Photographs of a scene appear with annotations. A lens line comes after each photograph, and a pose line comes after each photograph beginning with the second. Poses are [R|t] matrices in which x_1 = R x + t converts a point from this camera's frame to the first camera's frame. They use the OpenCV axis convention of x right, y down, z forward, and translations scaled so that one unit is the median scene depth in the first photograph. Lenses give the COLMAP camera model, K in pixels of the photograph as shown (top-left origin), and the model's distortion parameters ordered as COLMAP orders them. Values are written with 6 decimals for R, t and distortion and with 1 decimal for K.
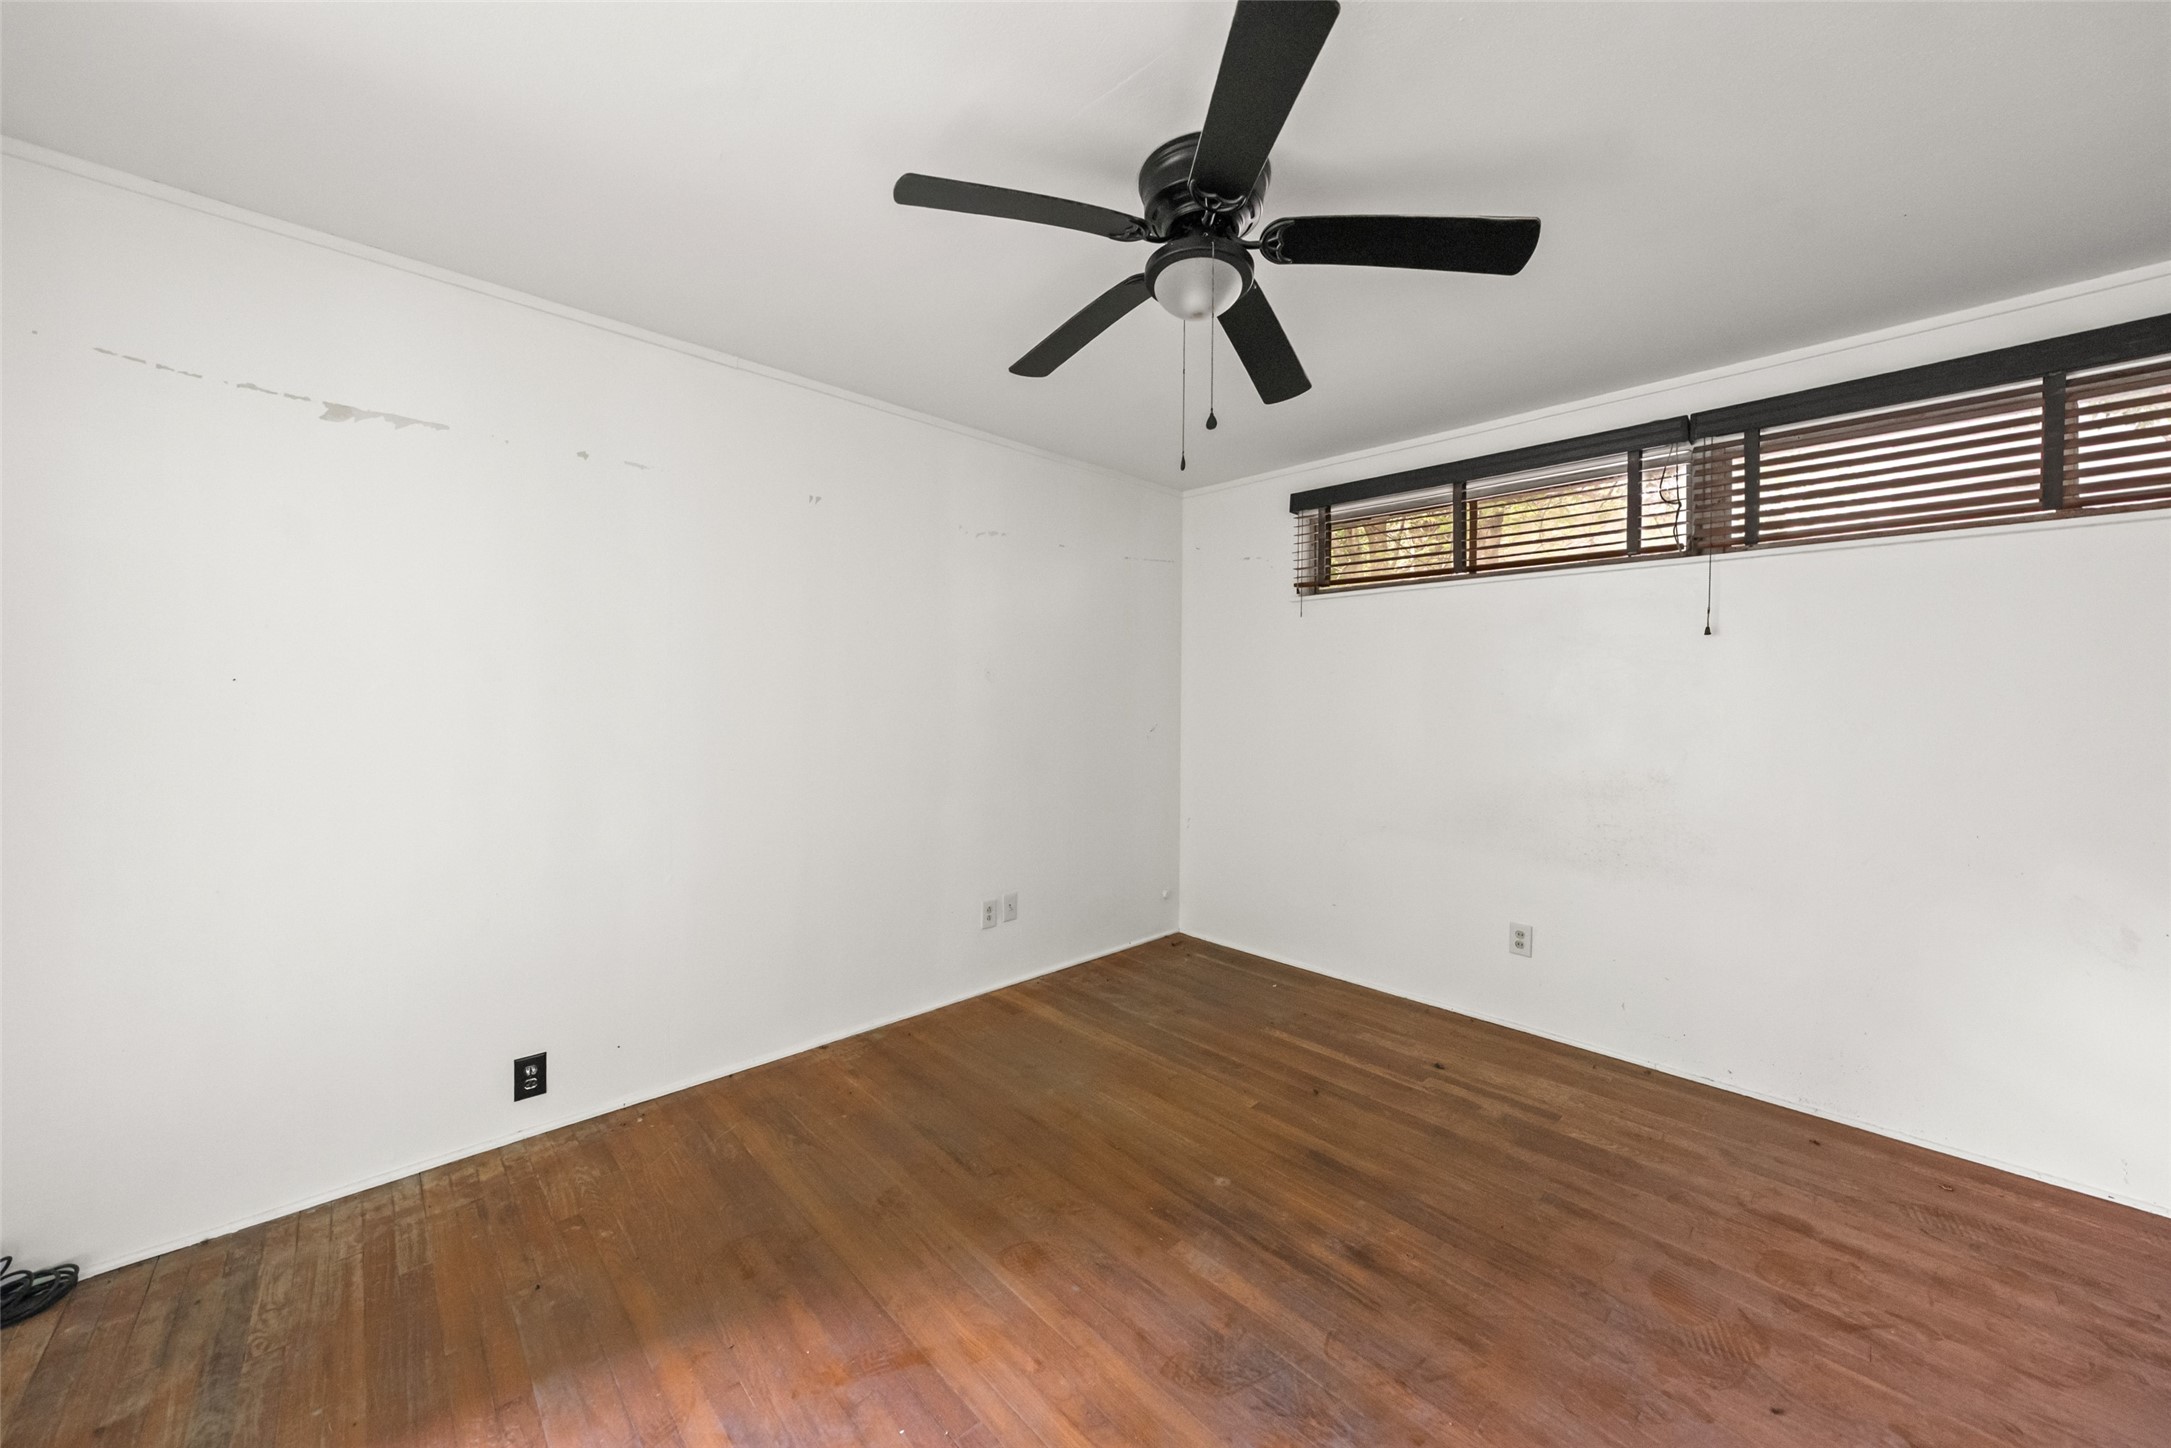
lens RADIAL K [[739.6, 0, 1088.7], [0, 739.6, 727.7], [0, 0, 1]] dist [-0.000557, 0.000001]
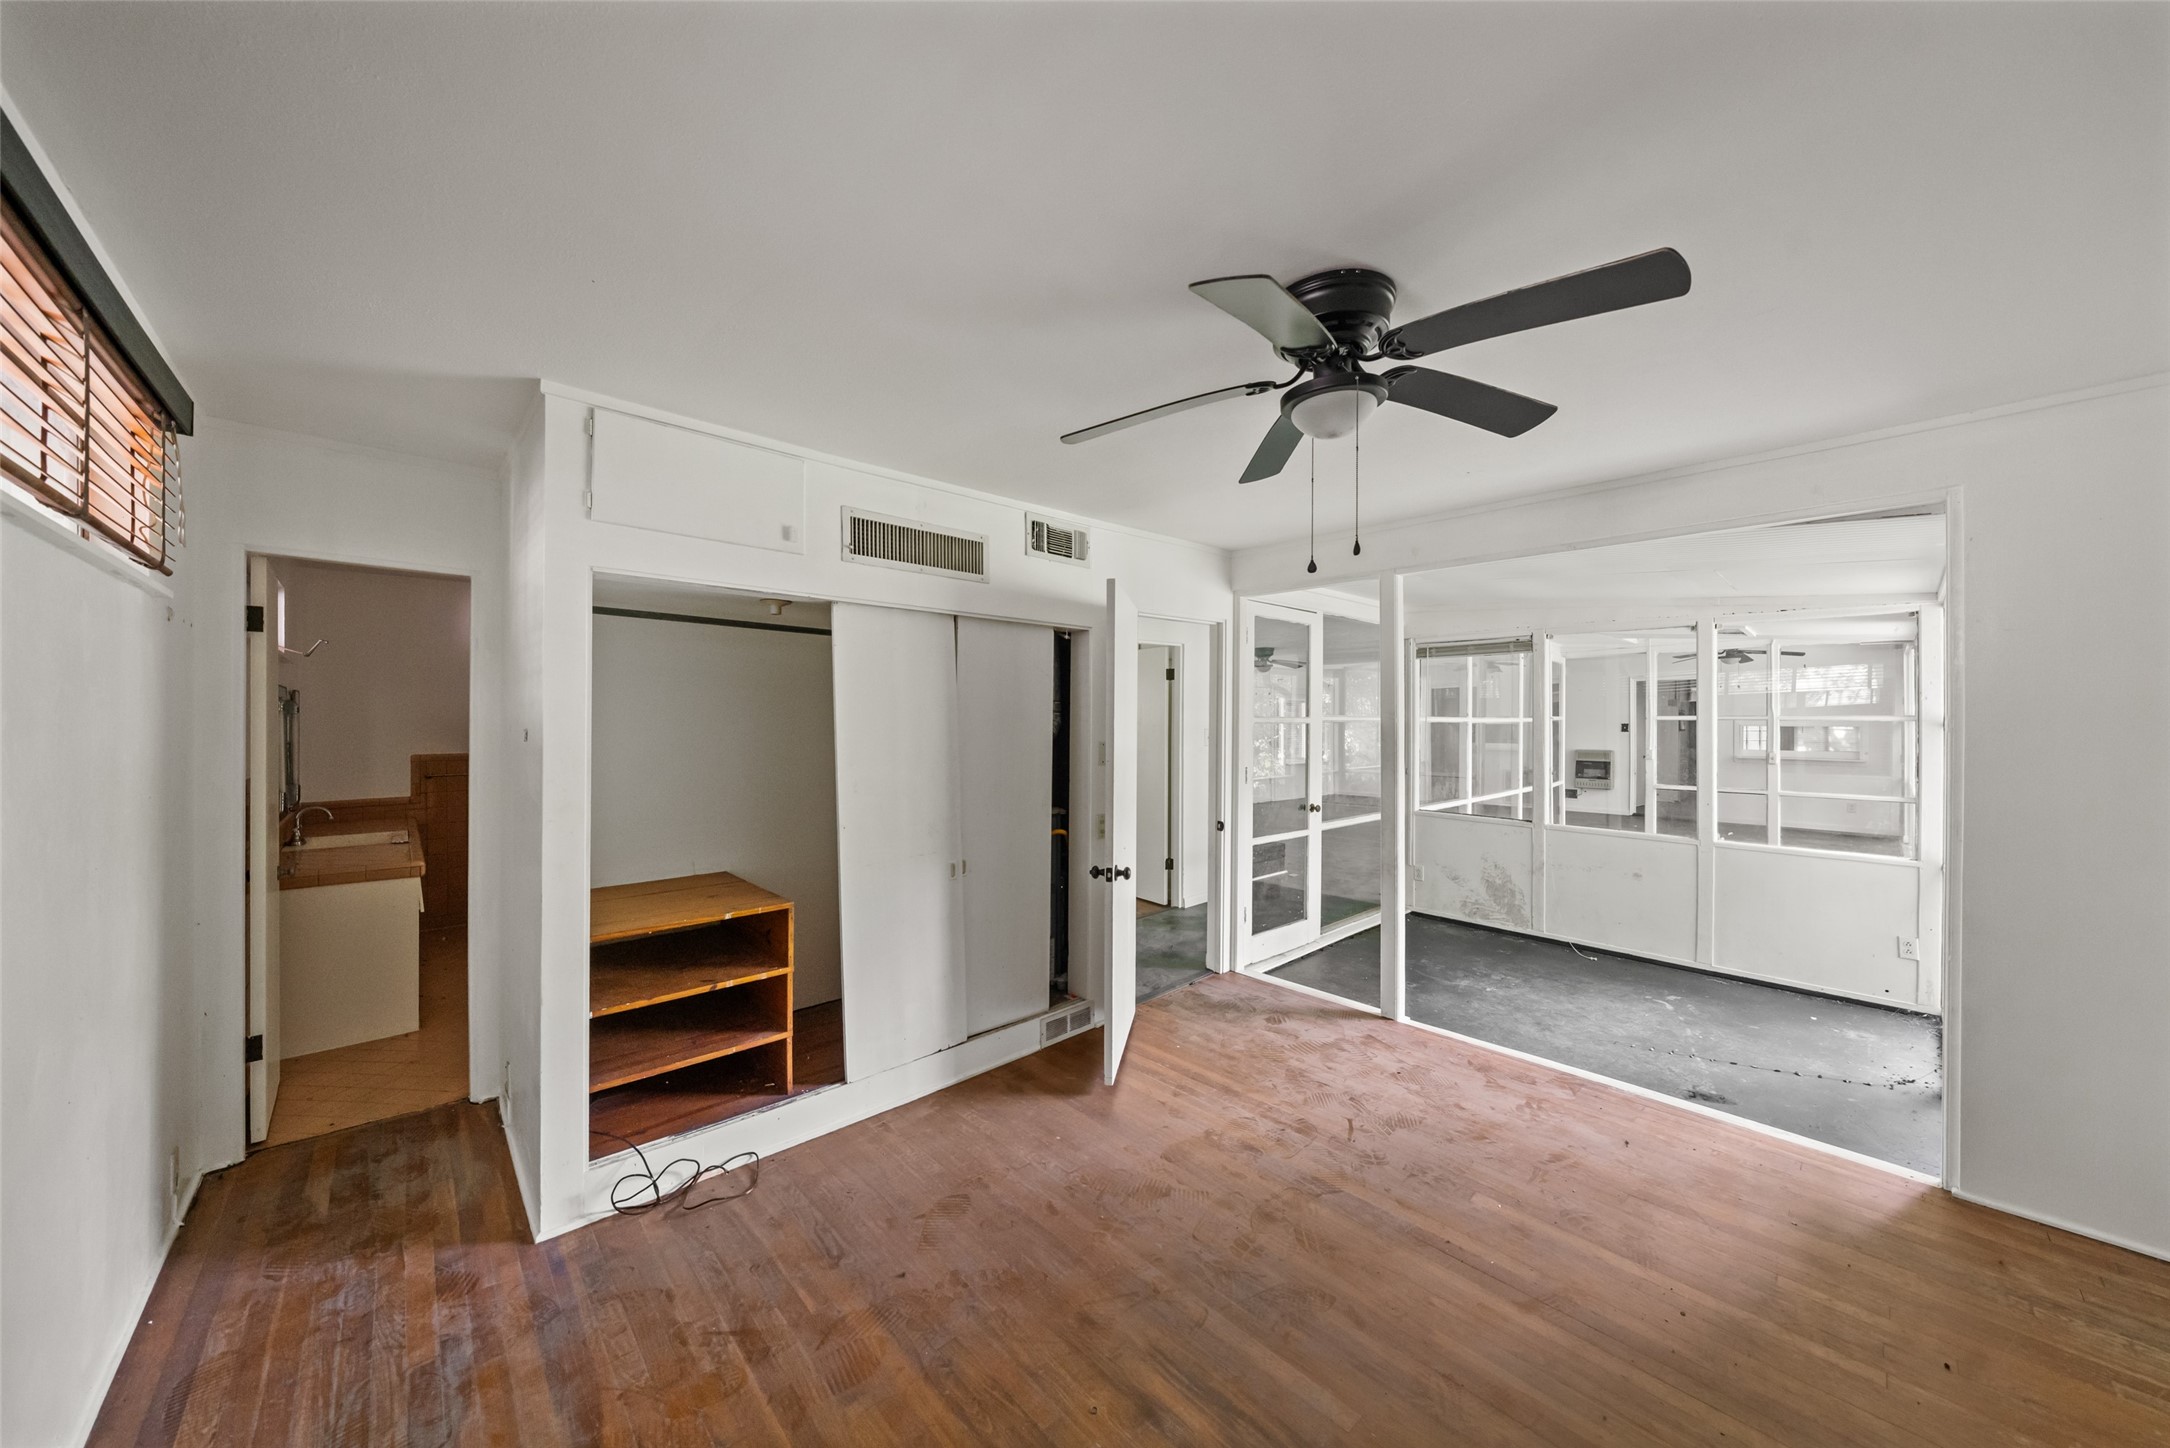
lens RADIAL K [[739.2, 0, 1088.2], [0, 739.2, 727.7], [0, 0, 1]] dist [-0.000557, 0.000001]
pose [[-0.999867, -0.010716, 0.012299, 0.463333], [-0.010034, 0.998477, 0.054255, -0.184261], [-0.012861, 0.054125, -0.998451, 1.968489]]
